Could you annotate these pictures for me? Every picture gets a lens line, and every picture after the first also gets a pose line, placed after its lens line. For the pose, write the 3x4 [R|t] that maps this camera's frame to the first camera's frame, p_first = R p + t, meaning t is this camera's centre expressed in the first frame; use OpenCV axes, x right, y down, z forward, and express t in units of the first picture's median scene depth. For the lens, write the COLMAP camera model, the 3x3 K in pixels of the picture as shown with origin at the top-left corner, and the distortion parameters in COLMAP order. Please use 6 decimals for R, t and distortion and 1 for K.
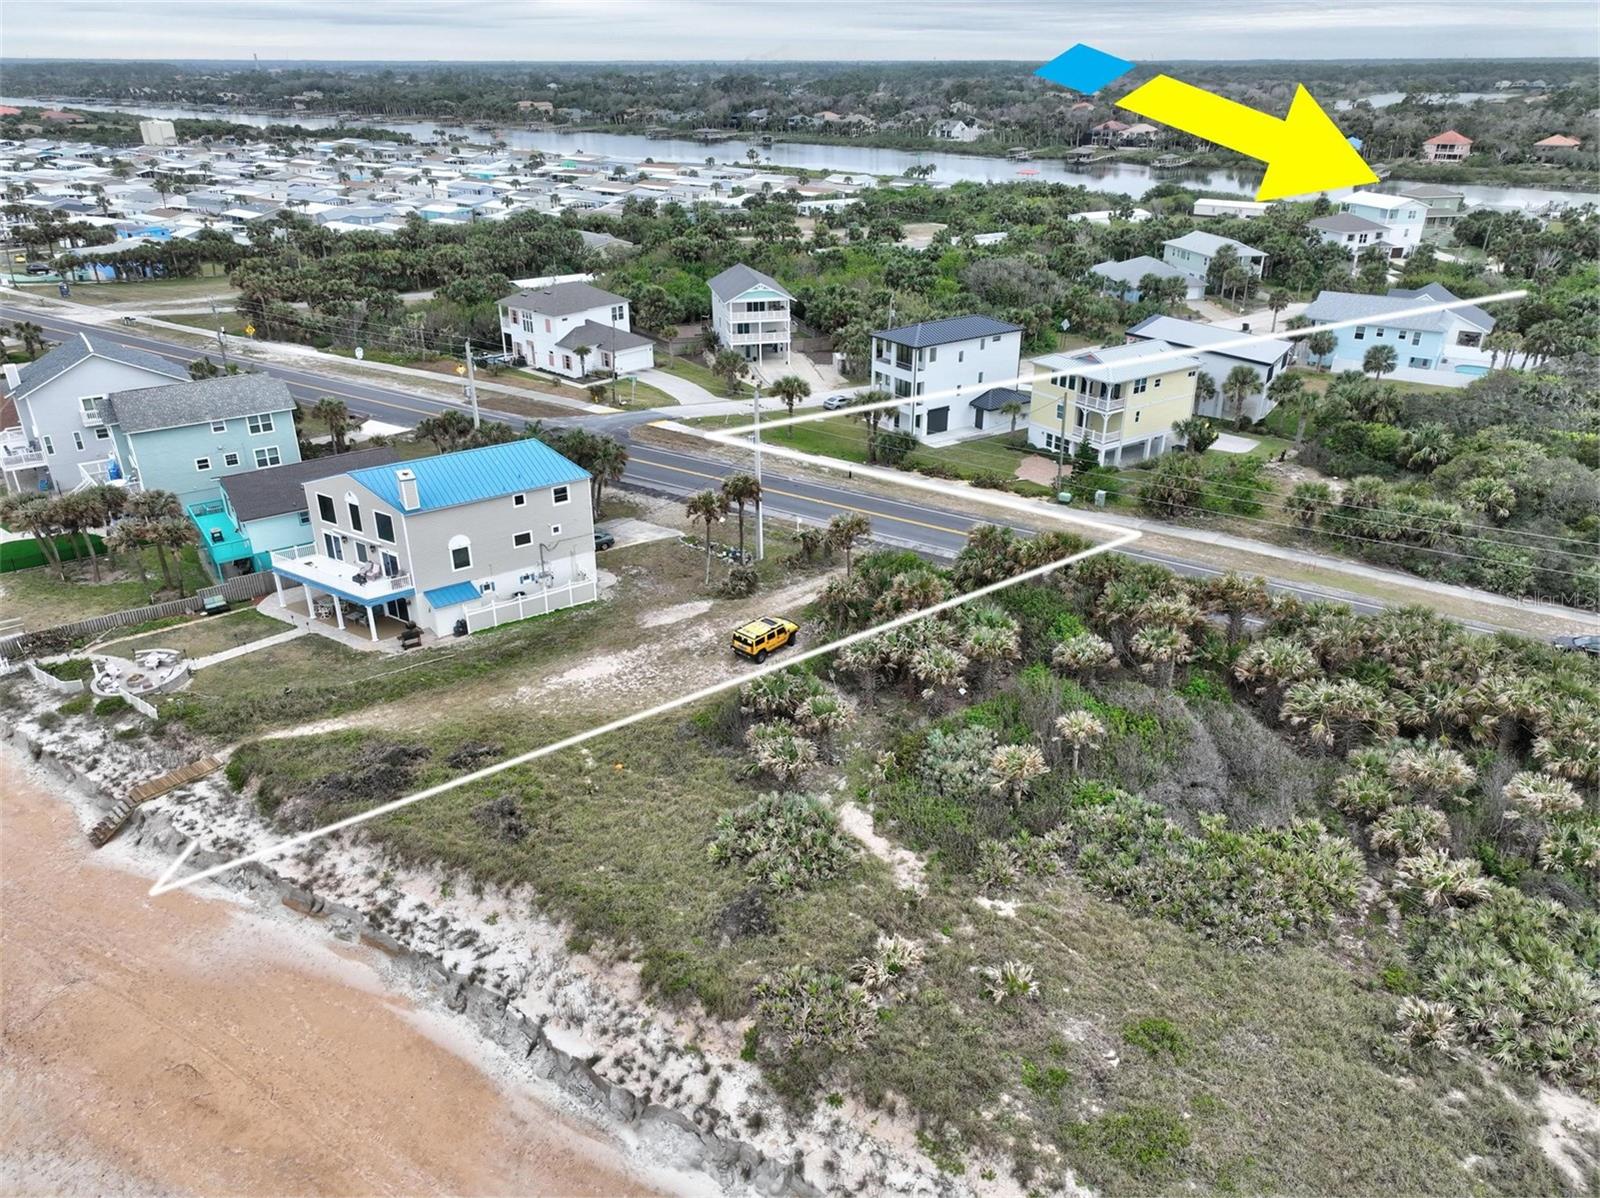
lens RADIAL K [[1125.0, 0, 800.0], [0, 1125.0, 599.0], [0, 0, 1]] dist [-0.002237, 0.015255]
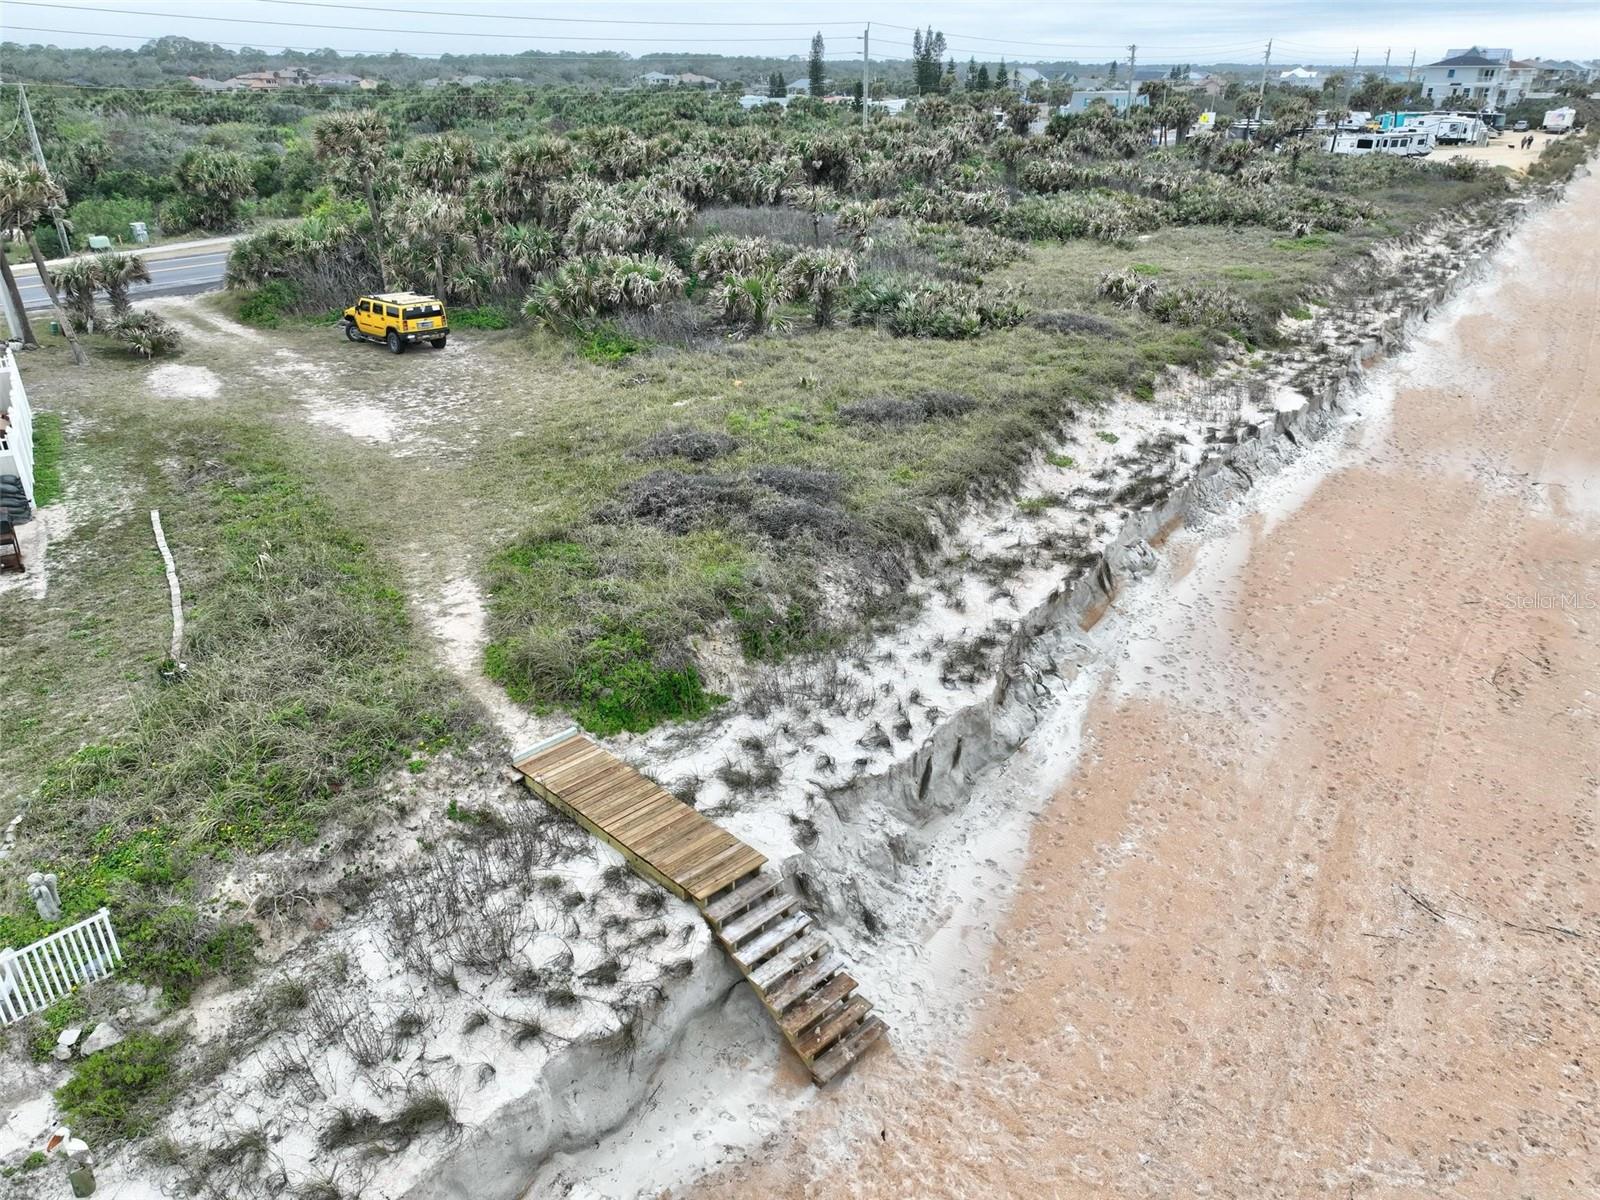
lens RADIAL K [[1125.0, 0, 800.0], [0, 1125.0, 600.0], [0, 0, 1]] dist [-0.002237, 0.015255]
pose [[0.047959, -0.427135, 0.902915, -0.597250], [0.427487, 0.825761, 0.367931, 0.026494], [-0.902749, 0.368339, 0.222197, 0.679375]]
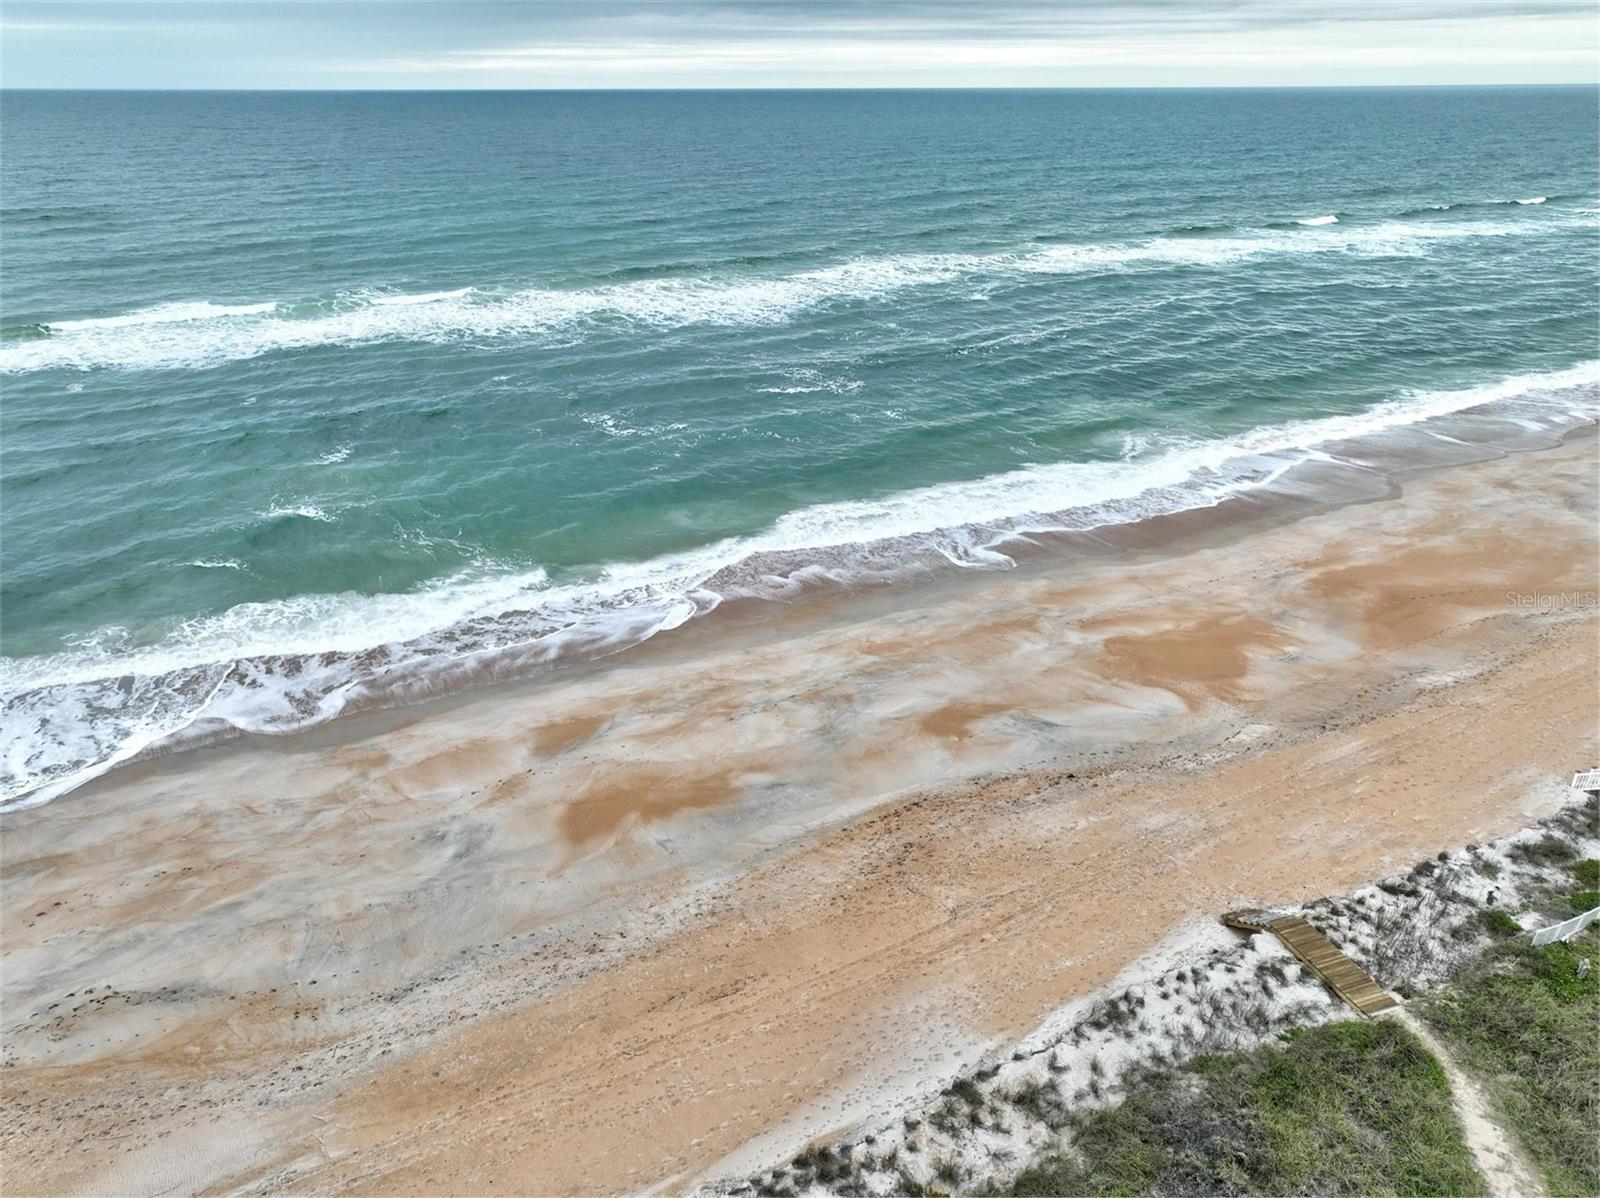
lens RADIAL K [[1125.0, 0, 800.0], [0, 1125.0, 599.0], [0, 0, 1]] dist [-0.002237, 0.015255]
pose [[-0.500724, 0.359355, -0.787489, -0.009936], [-0.370132, 0.733503, 0.570067, -0.167539], [0.782482, 0.576921, -0.234274, 0.620576]]
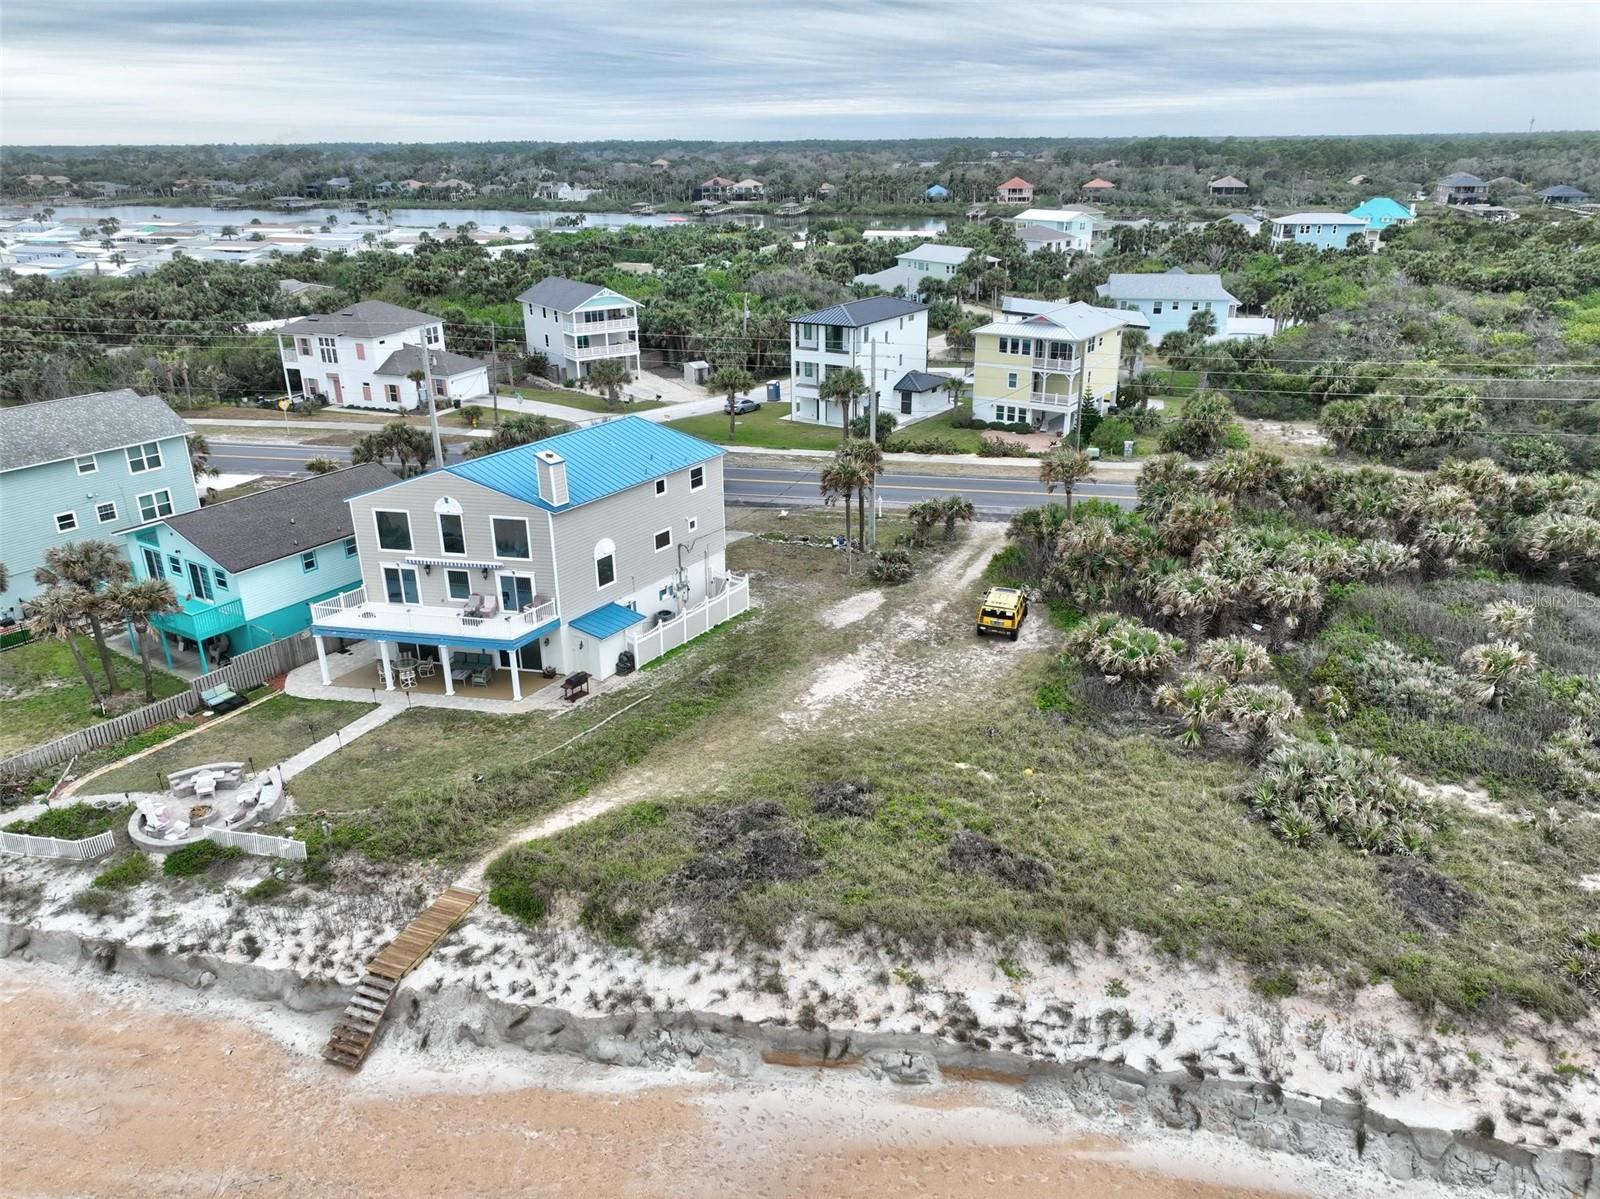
lens RADIAL K [[1125.0, 0, 800.0], [0, 1125.0, 599.5], [0, 0, 1]] dist [-0.002237, 0.015255]
pose [[0.929495, -0.146232, 0.338608, -0.419627], [0.166901, 0.985435, -0.032578, 0.026528], [-0.328913, 0.086795, 0.940363, 0.257748]]
